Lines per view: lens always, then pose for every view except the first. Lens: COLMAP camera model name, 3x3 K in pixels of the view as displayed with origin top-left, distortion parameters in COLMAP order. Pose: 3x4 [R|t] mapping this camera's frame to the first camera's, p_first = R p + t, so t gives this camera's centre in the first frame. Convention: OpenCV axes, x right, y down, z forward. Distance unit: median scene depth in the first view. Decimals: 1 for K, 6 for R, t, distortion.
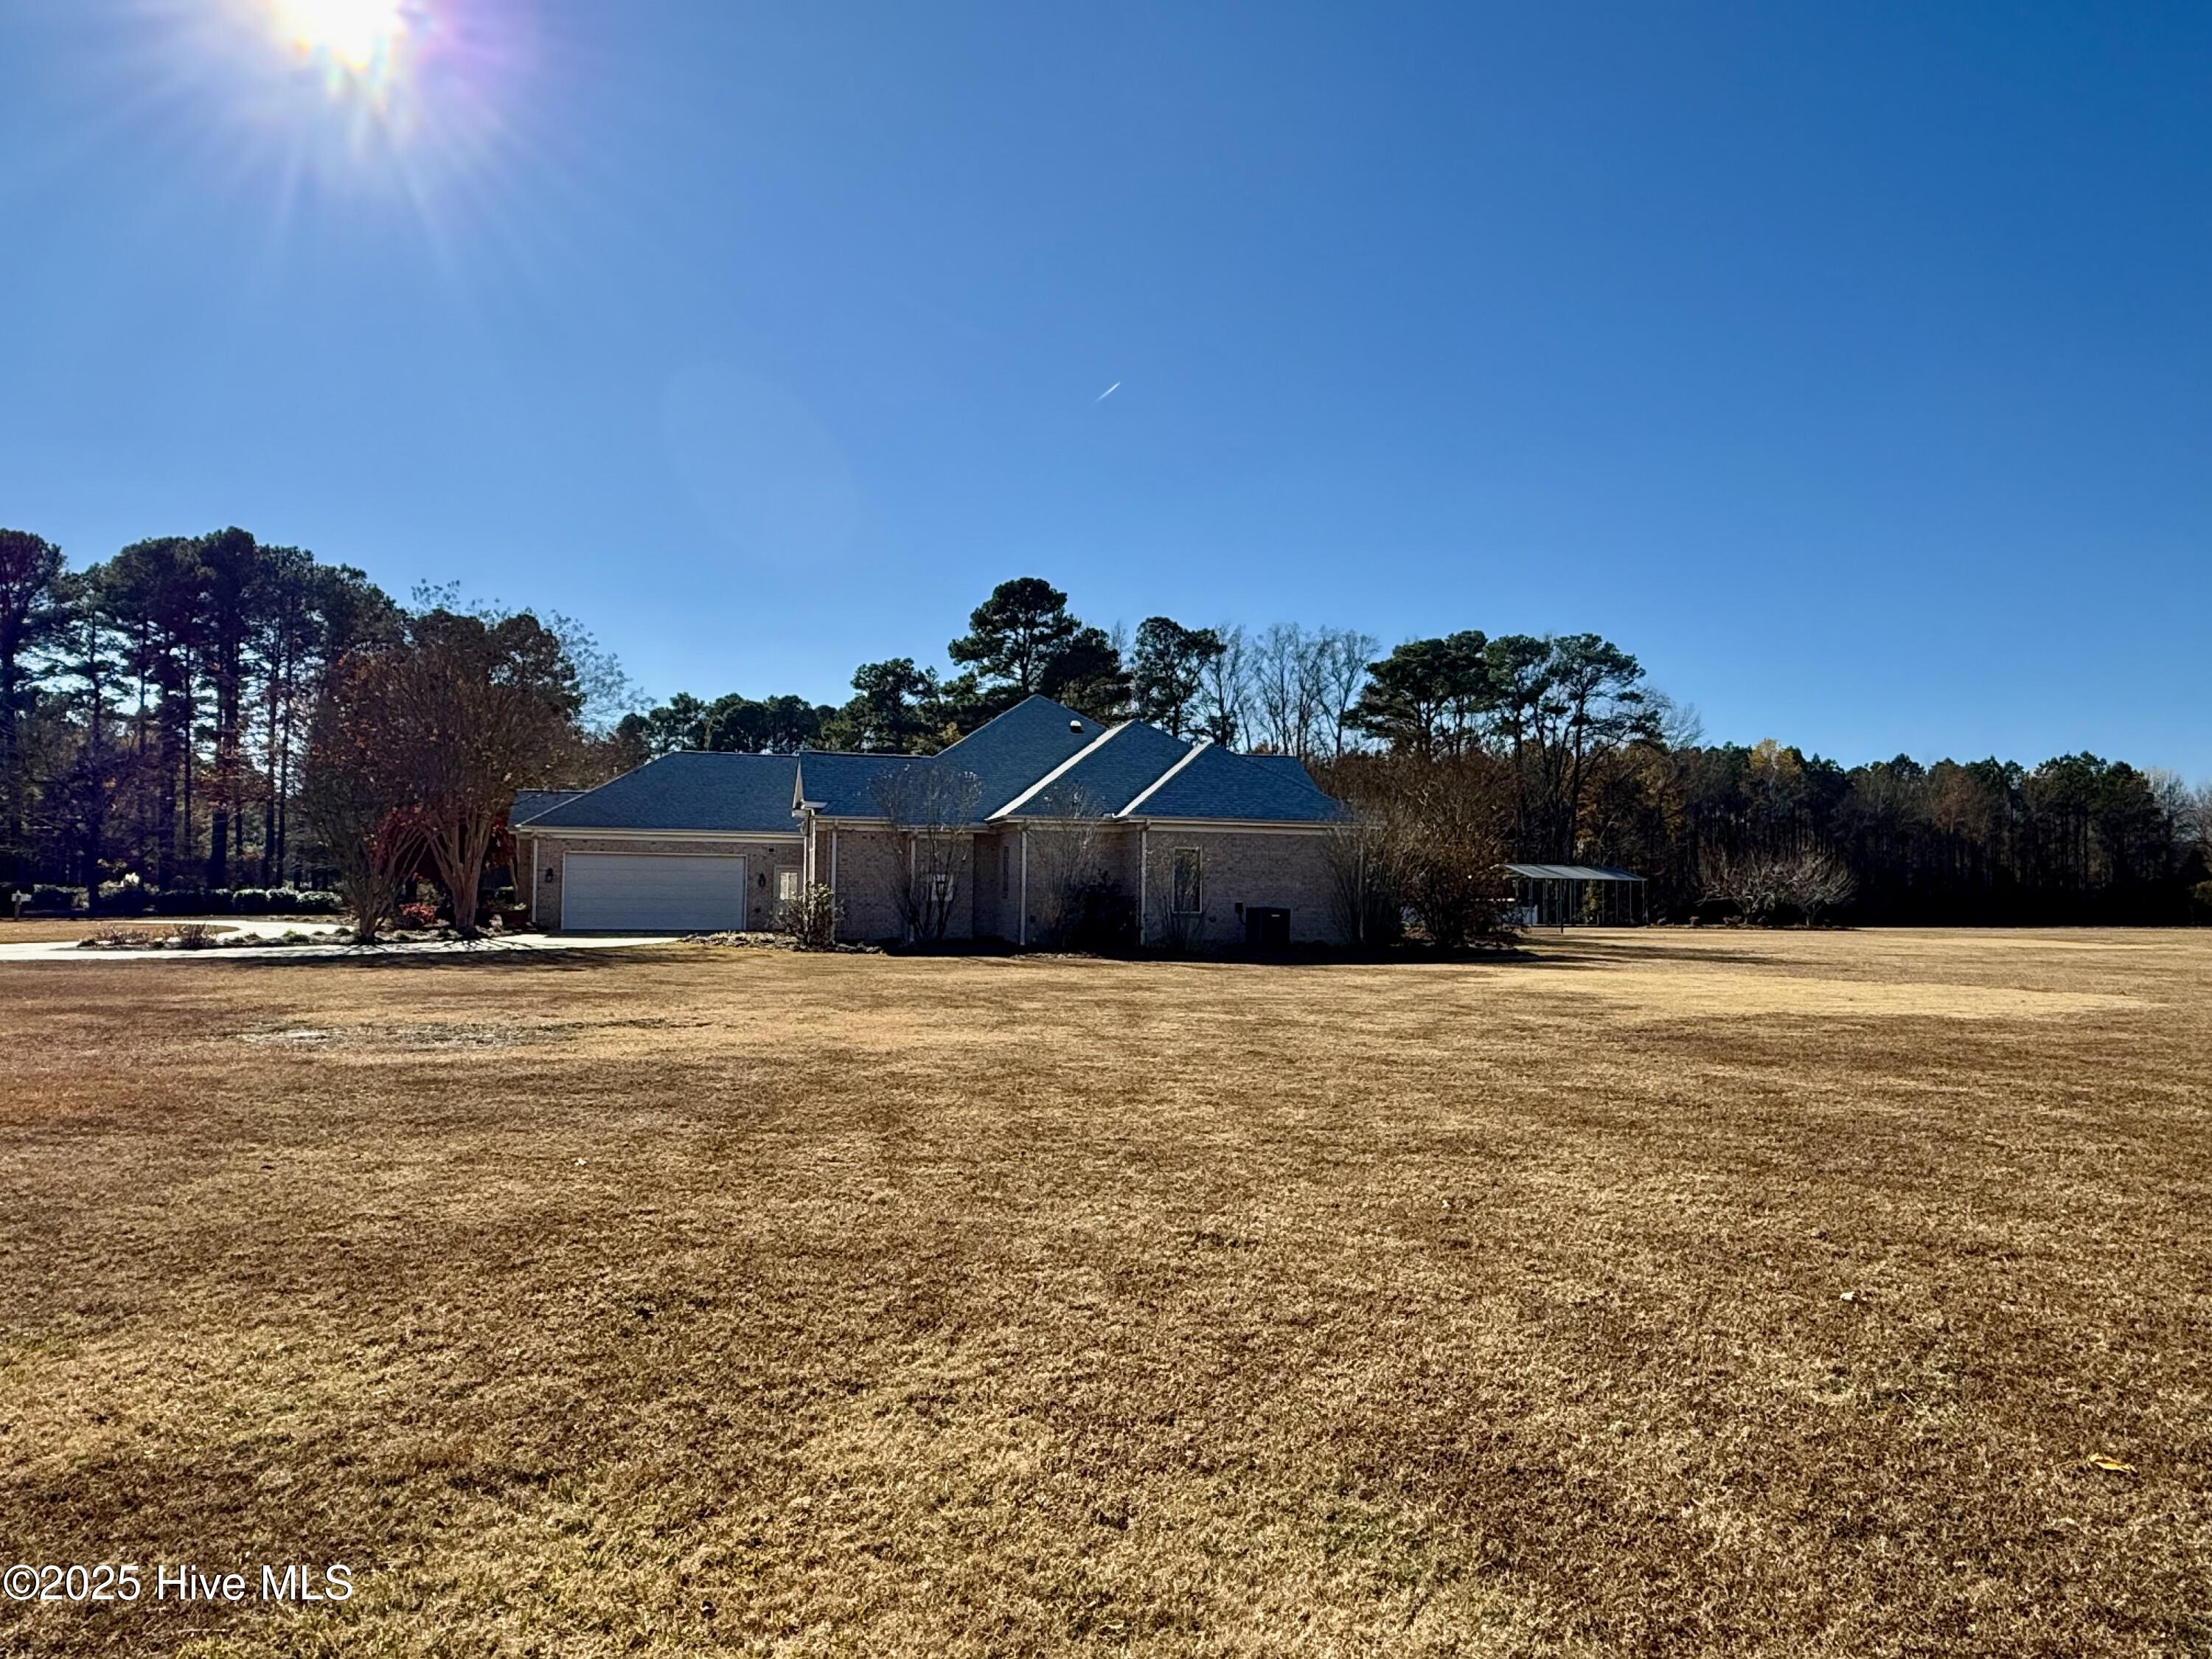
lens RADIAL K [[1435.4, 0, 1091.0], [0, 1435.4, 824.5], [0, 0, 1]] dist [-0.006276, -0.000023]
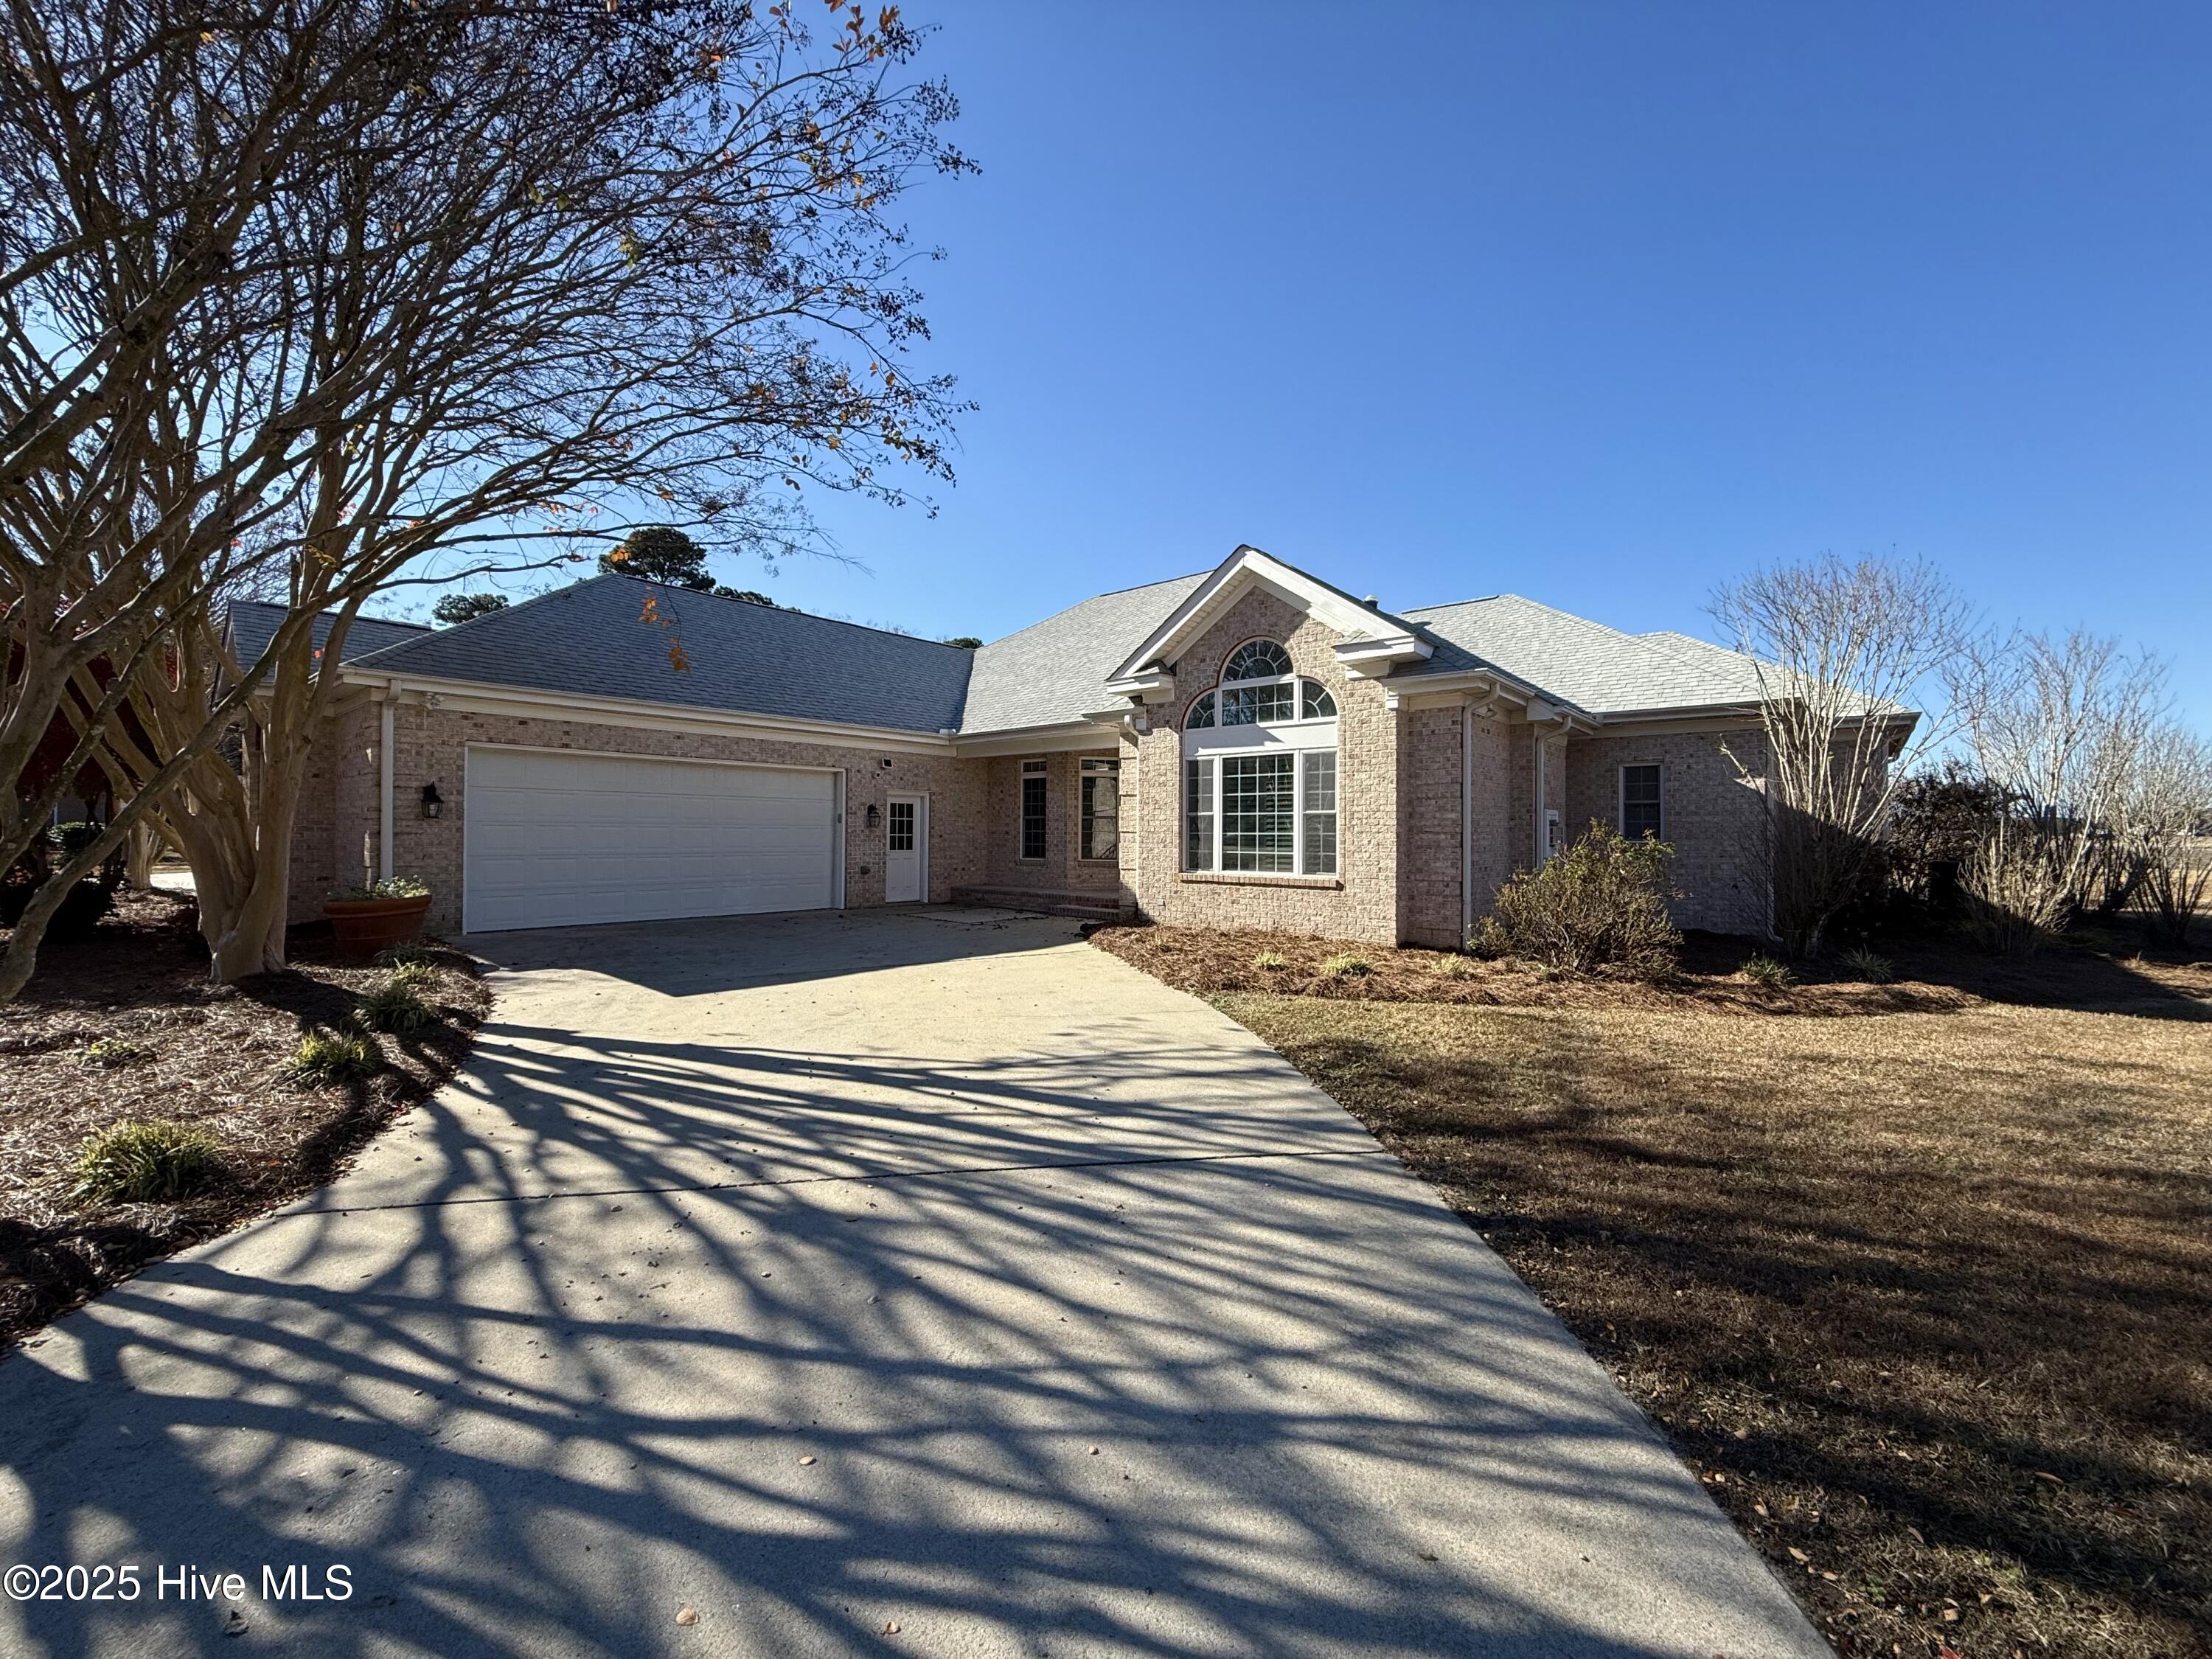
lens RADIAL K [[895.7, 0, 1107.3], [0, 895.7, 825.6], [0, 0, 1]] dist [-0.000391, 0.000509]
pose [[0.835372, -0.001559, 0.549683, -0.110528], [-0.025226, 0.998834, 0.041171, 0.008301], [-0.549106, -0.048259, 0.834358, 0.214460]]
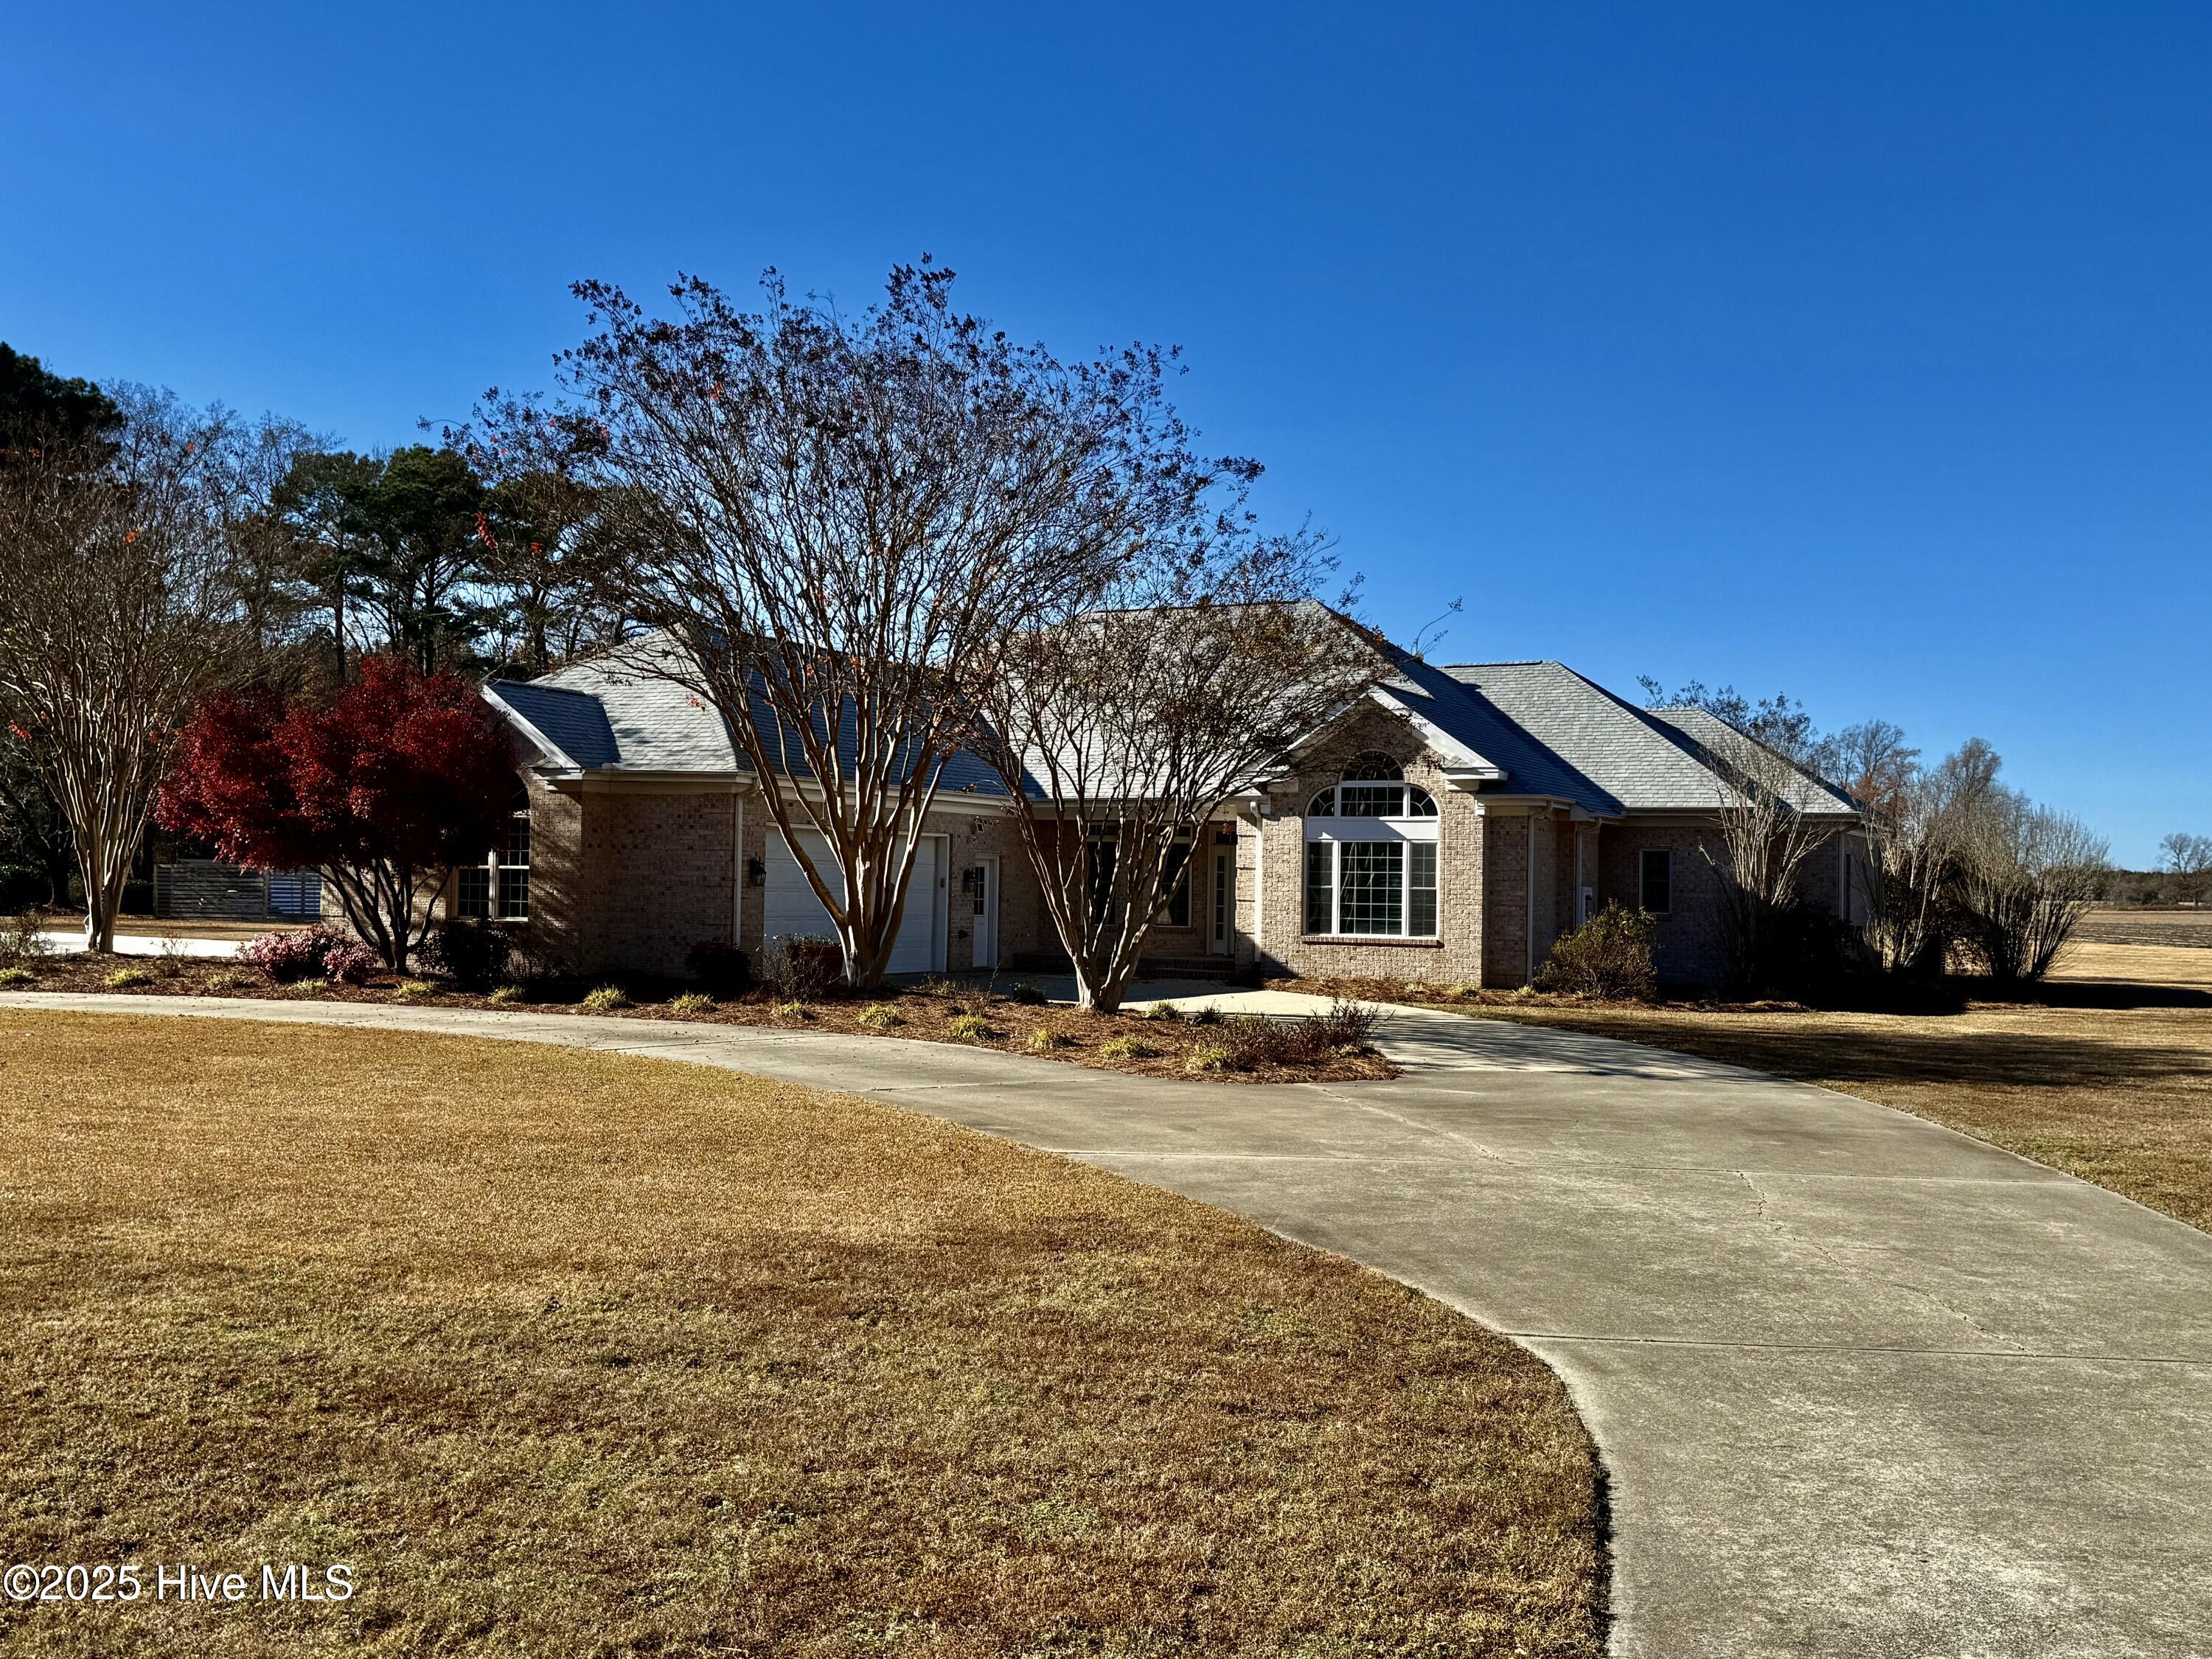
lens RADIAL K [[2143.3, 0, 1105.9], [0, 2143.3, 832.9], [0, 0, 1]] dist [0.079969, 0.000000]
pose [[0.685707, 0.014937, 0.727724, -0.257299], [-0.046674, 0.998634, 0.023482, -0.000635], [-0.726380, -0.050068, 0.685468, 0.126966]]
